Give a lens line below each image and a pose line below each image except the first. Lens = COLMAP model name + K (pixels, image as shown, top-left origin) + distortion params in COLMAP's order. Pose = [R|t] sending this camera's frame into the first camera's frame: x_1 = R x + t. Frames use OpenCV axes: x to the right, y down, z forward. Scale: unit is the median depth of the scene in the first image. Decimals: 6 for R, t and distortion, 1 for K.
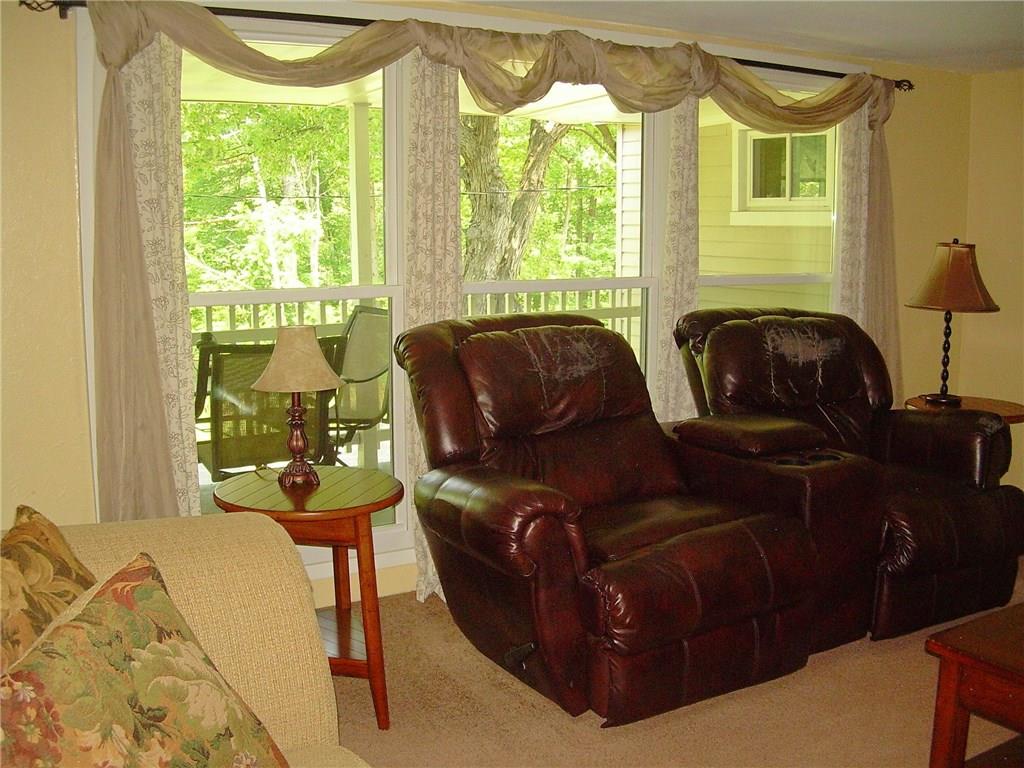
lens RADIAL K [[1112.0, 0, 514.4], [0, 1112.0, 380.6], [0, 0, 1]] dist [-0.166874, 0.000000]
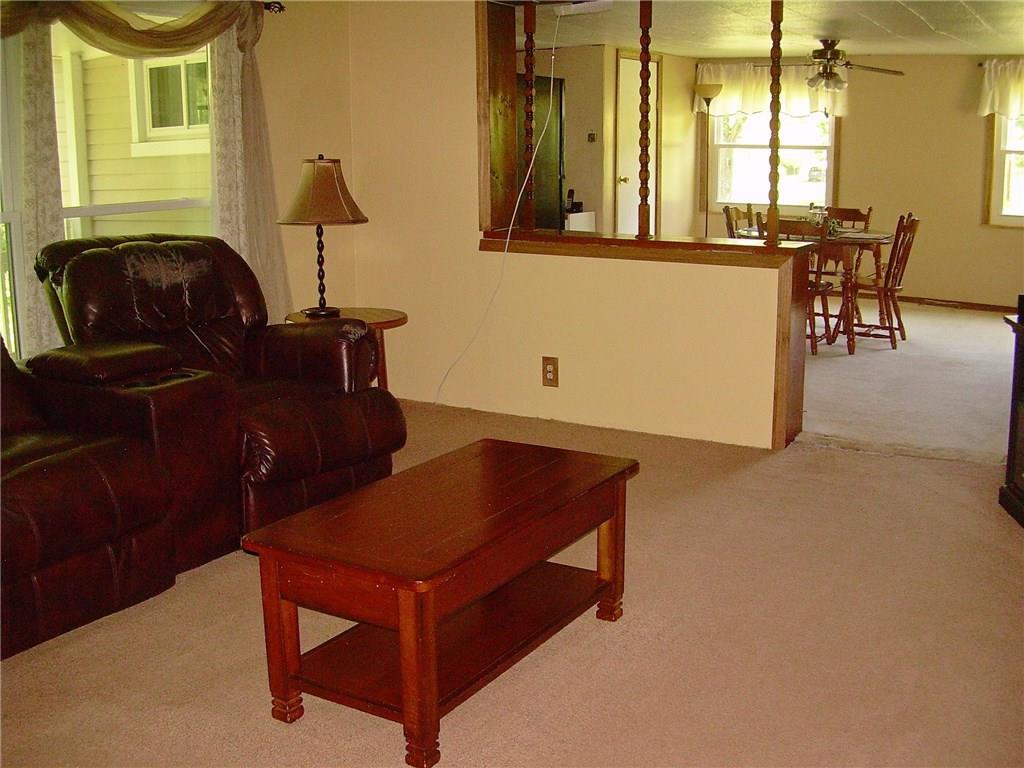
lens RADIAL K [[1112.0, 0, 511.9], [0, 1112.0, 385.7], [0, 0, 1]] dist [-0.166874, 0.000000]
pose [[0.902404, -0.105441, 0.417791, 0.115108], [0.080622, 0.993792, 0.076672, 0.021383], [-0.423281, -0.035506, 0.905302, -0.030372]]
